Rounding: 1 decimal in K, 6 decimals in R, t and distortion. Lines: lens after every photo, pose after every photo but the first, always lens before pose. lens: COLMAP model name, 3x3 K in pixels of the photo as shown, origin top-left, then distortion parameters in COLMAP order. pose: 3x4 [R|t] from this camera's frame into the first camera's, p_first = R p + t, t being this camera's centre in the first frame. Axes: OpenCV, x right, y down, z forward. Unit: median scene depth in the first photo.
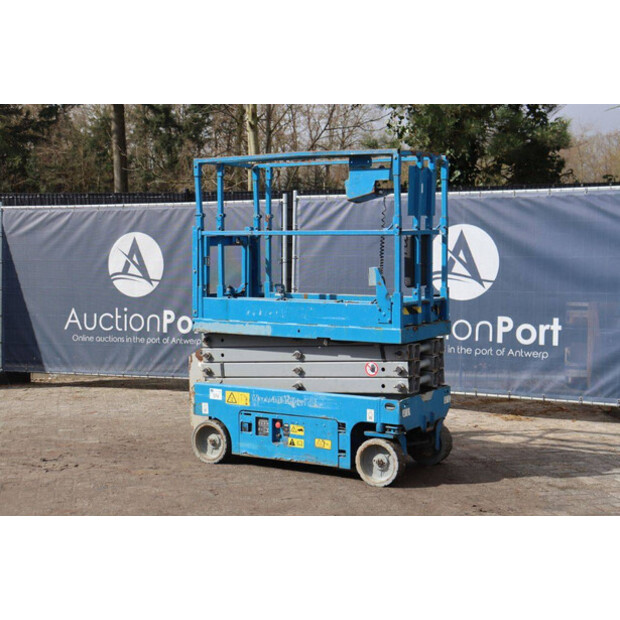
lens RADIAL K [[1024.6, 0, 322.0], [0, 1024.6, 308.7], [0, 0, 1]] dist [0.110286, 0.000000]
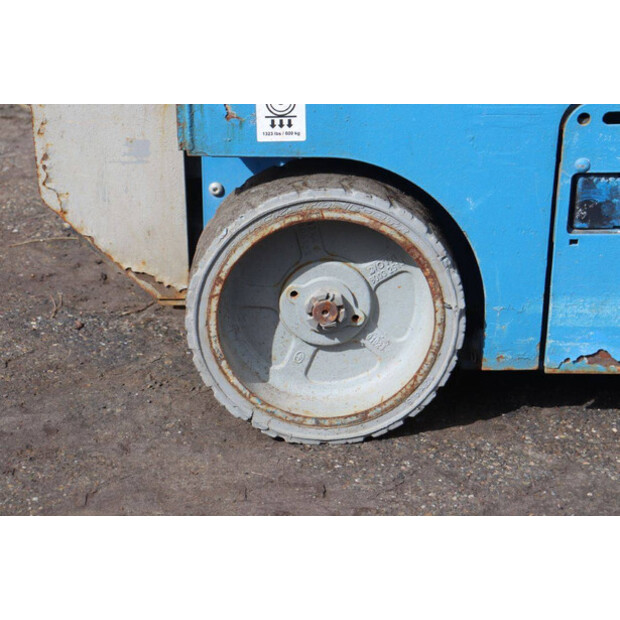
lens RADIAL K [[1389.5, 0, 312.1], [0, 1389.5, 308.2], [0, 0, 1]] dist [0.292533, 0.000000]
pose [[0.851858, -0.205890, 0.481608, -0.220096], [0.022535, 0.933055, 0.359026, 0.054649], [-0.523287, -0.294986, 0.799471, 0.864771]]
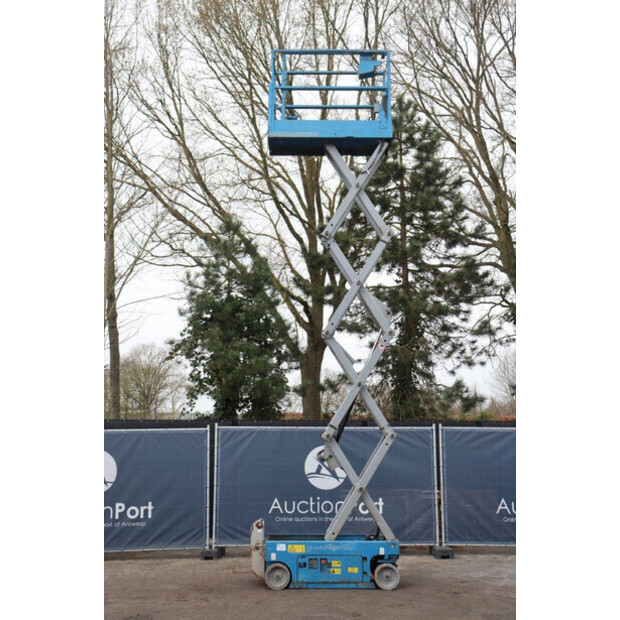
lens RADIAL K [[835.2, 0, 311.2], [0, 835.2, 304.3], [0, 0, 1]] dist [0.063582, 0.000000]
pose [[0.850280, 0.088655, 0.518811, -0.867234], [0.031834, 0.975245, -0.218824, -0.006186], [-0.525368, 0.202577, 0.826409, -0.302517]]
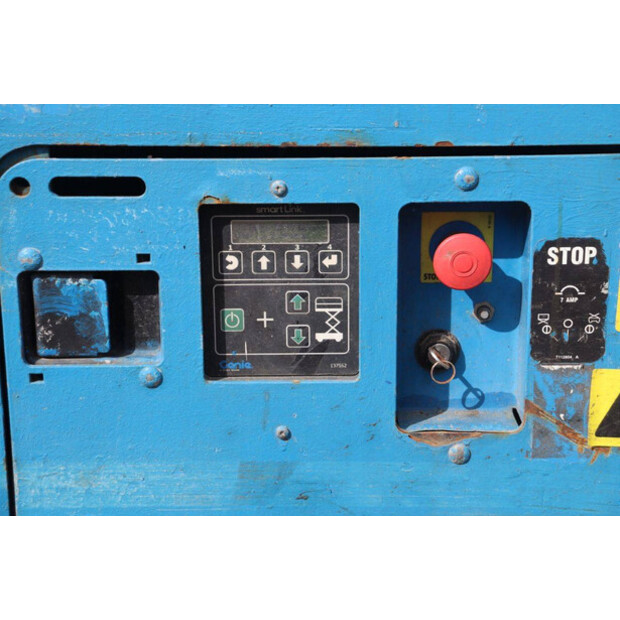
lens RADIAL K [[1265.7, 0, 310.8], [0, 1265.7, 309.9], [0, 0, 1]] dist [0.333126, 0.000000]
pose [[0.860026, -0.153749, 0.486535, -0.117678], [0.033832, 0.968607, 0.246285, 0.086282], [-0.509127, -0.195351, 0.838229, 0.898898]]
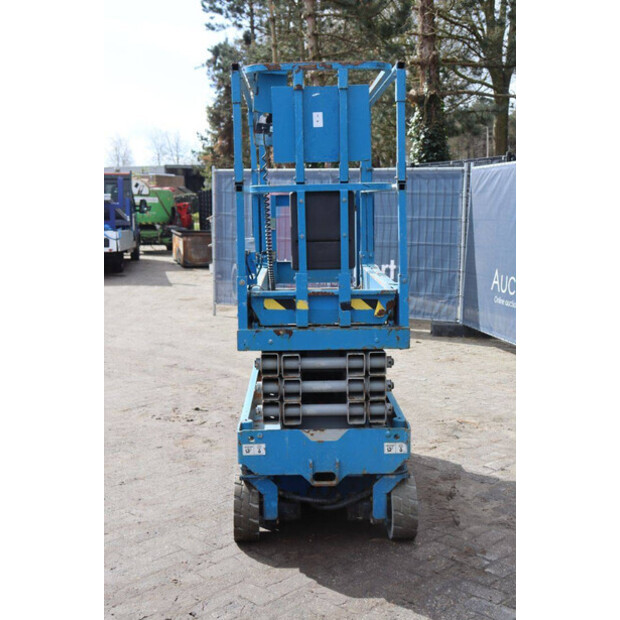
lens RADIAL K [[835.2, 0, 307.4], [0, 835.2, 309.6], [0, 0, 1]] dist [0.063582, 0.000000]
pose [[0.534233, 0.111543, -0.837946, 0.530077], [-0.055483, 0.993746, 0.096909, -0.046573], [0.843515, -0.005280, 0.537080, 0.678623]]
